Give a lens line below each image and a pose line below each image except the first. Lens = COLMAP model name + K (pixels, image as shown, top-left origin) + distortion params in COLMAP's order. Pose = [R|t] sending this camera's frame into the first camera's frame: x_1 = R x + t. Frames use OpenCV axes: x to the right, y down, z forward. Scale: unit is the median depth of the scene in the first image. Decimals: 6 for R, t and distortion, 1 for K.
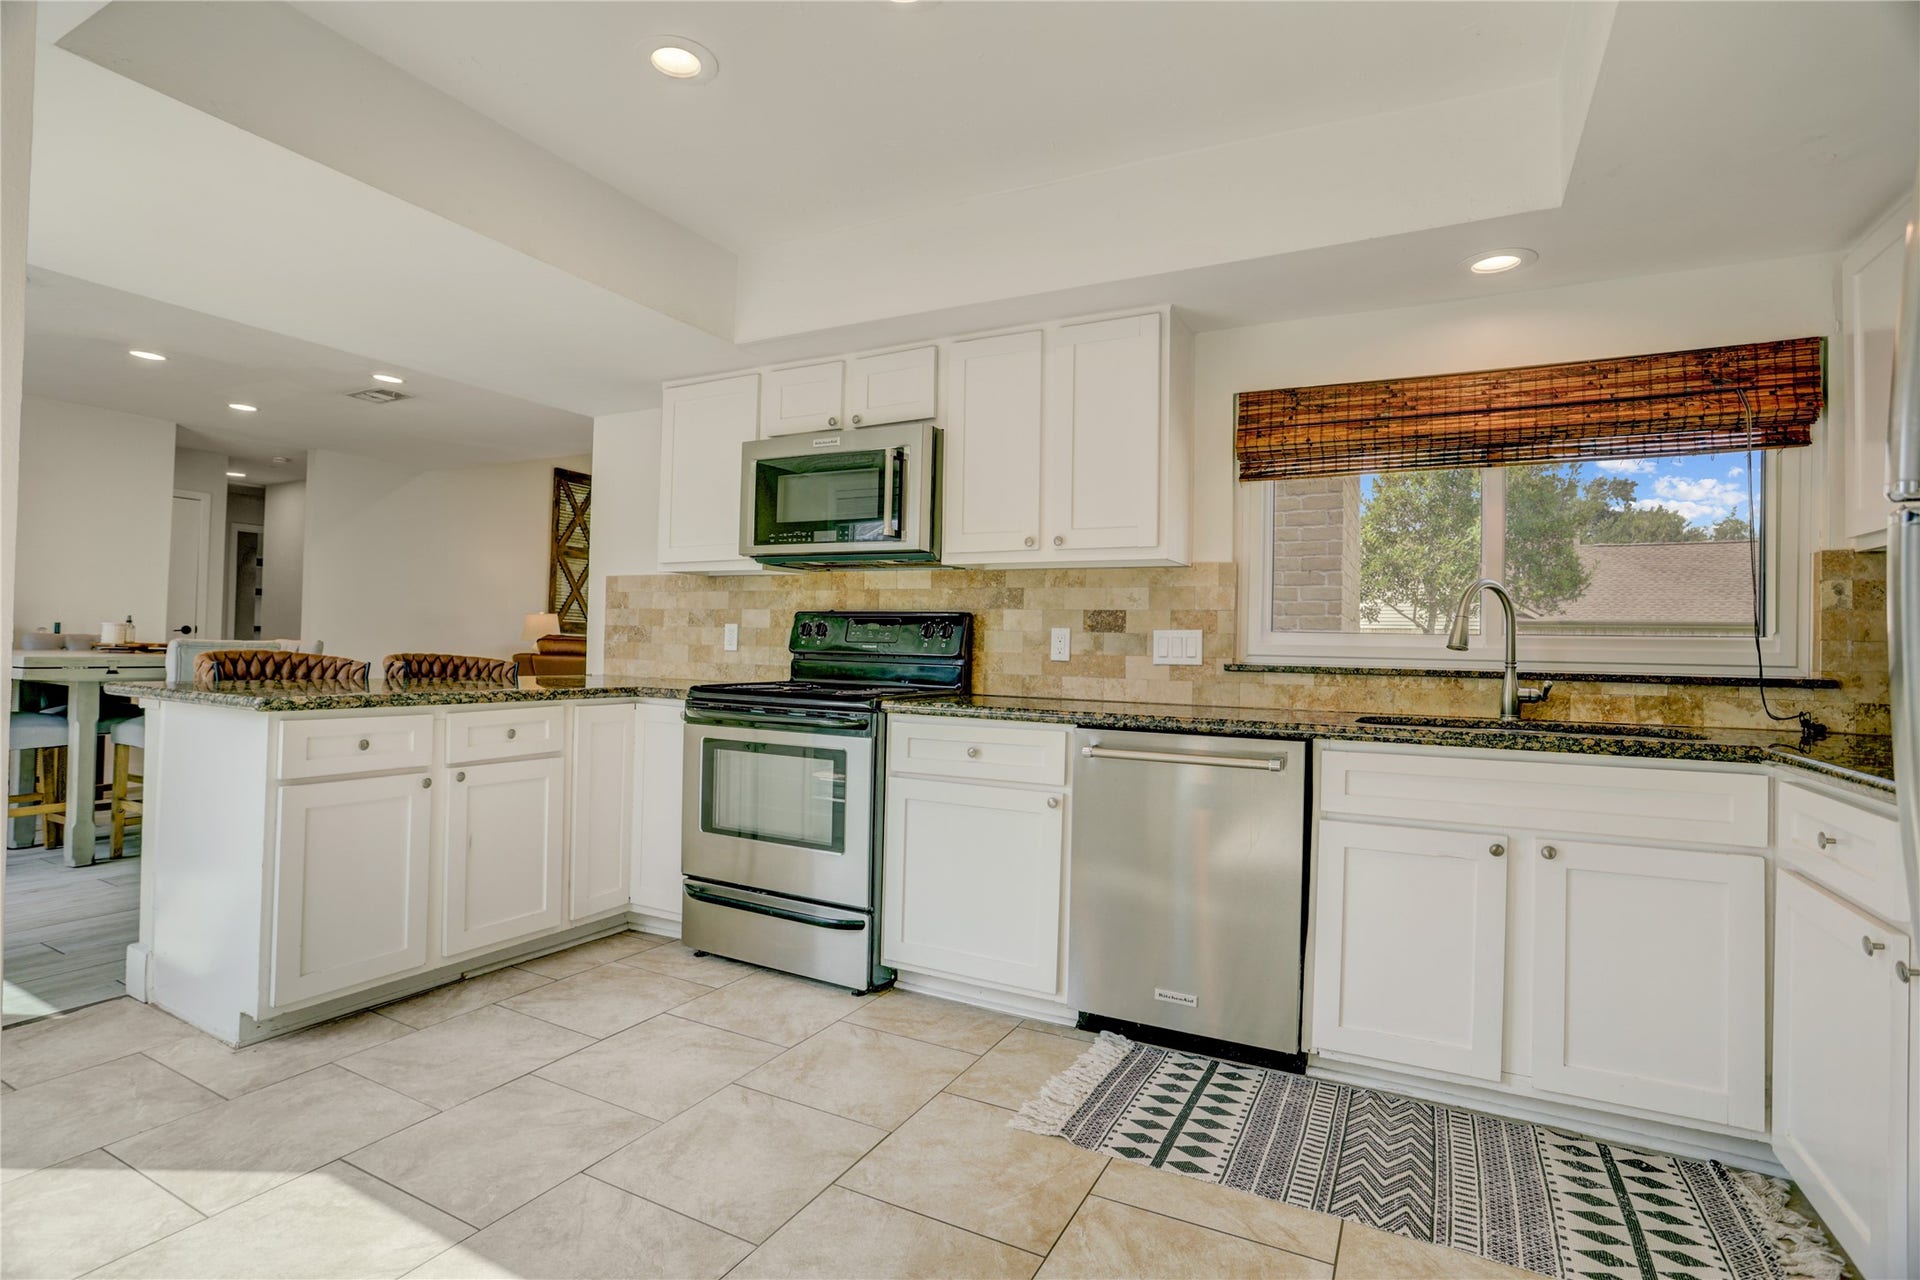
lens RADIAL K [[943.7, 0, 929.2], [0, 943.7, 654.1], [0, 0, 1]] dist [-0.016852, 0.000585]
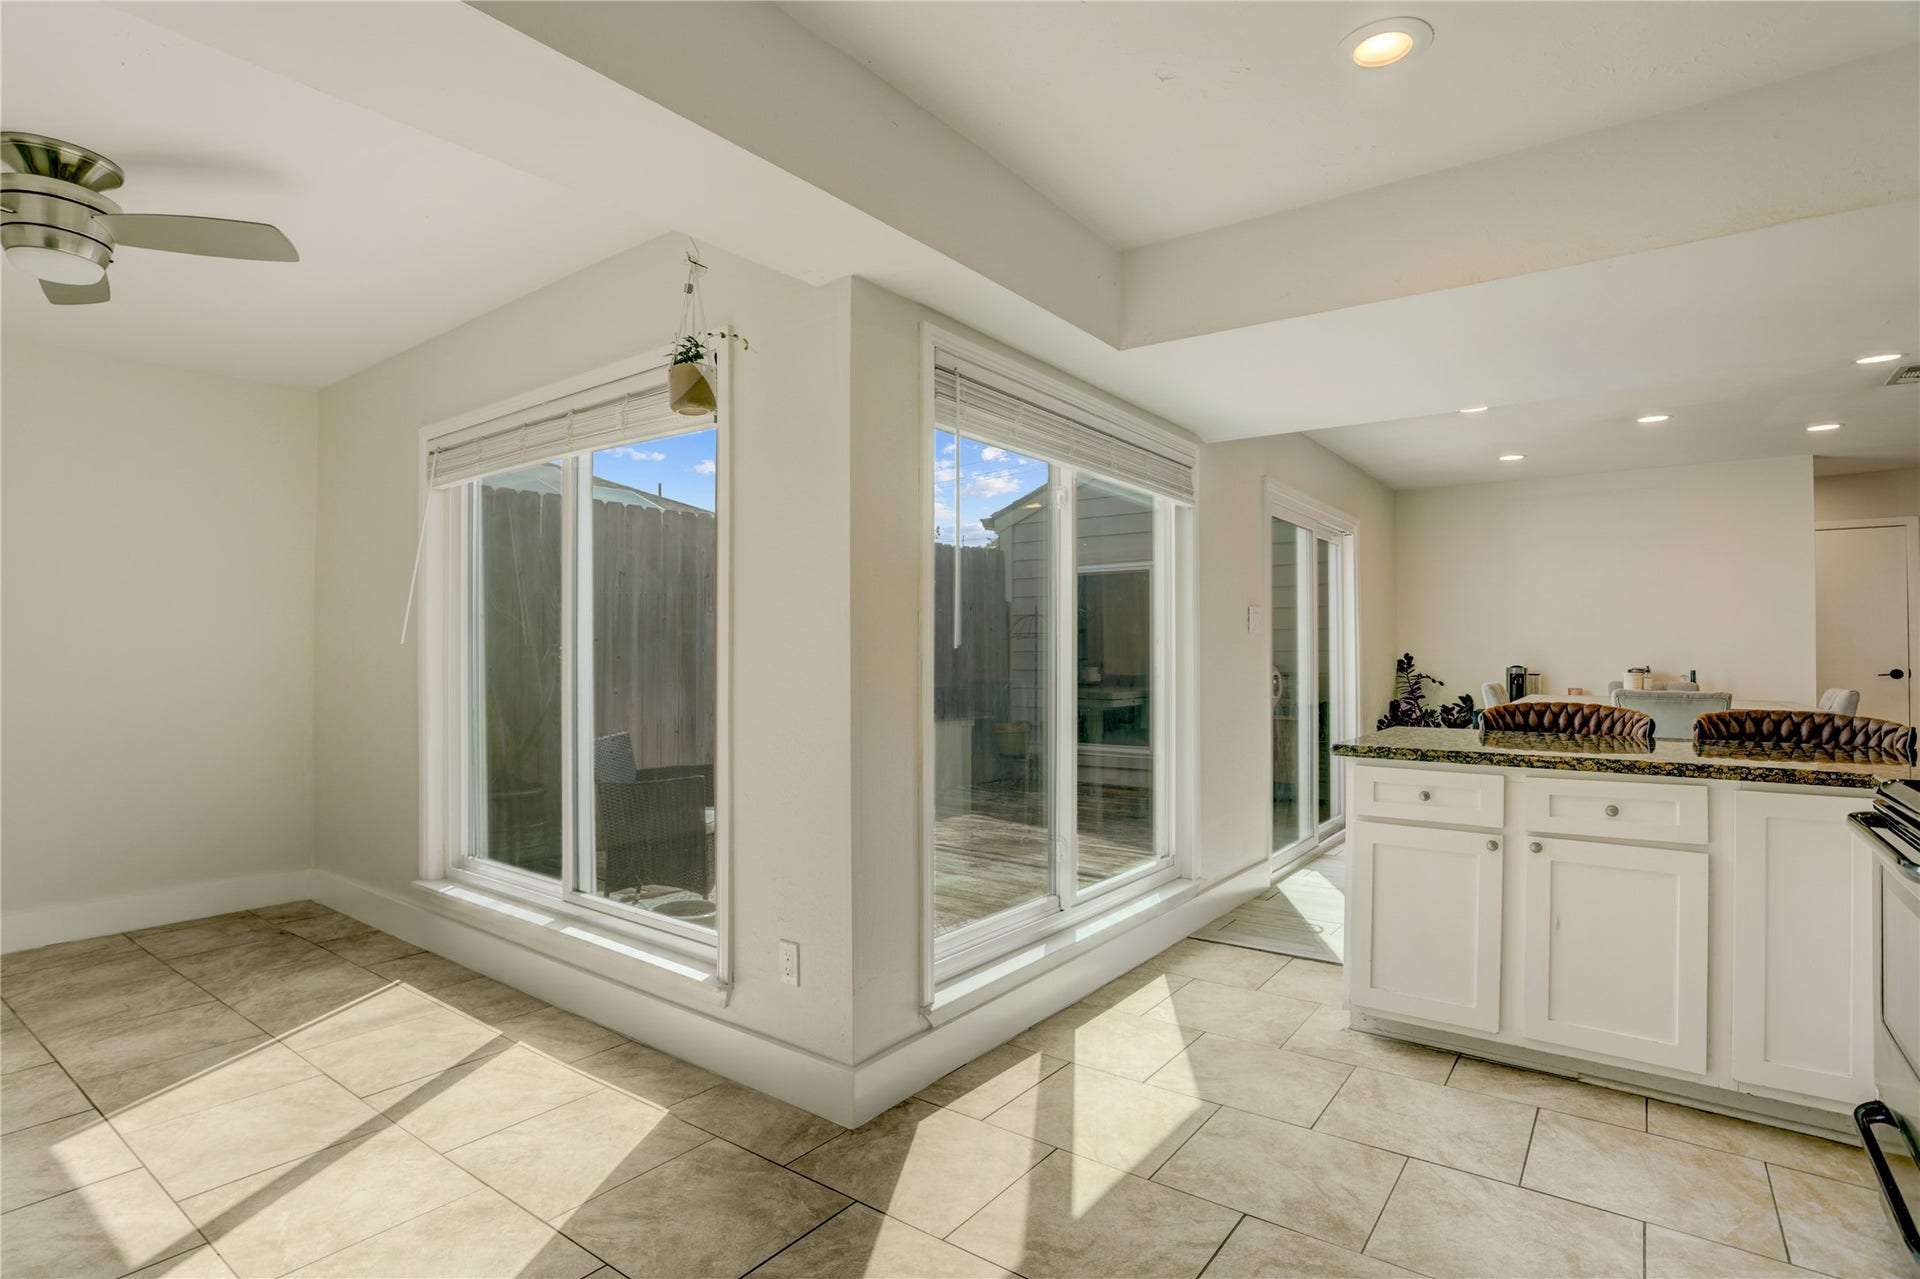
lens RADIAL K [[943.7, 0, 929.2], [0, 943.7, 653.6], [0, 0, 1]] dist [-0.016852, 0.000585]
pose [[-0.156652, -0.031520, -0.987151, 0.502596], [-0.007162, 0.999501, -0.030778, -0.026416], [0.987628, 0.002248, -0.156800, 0.553277]]
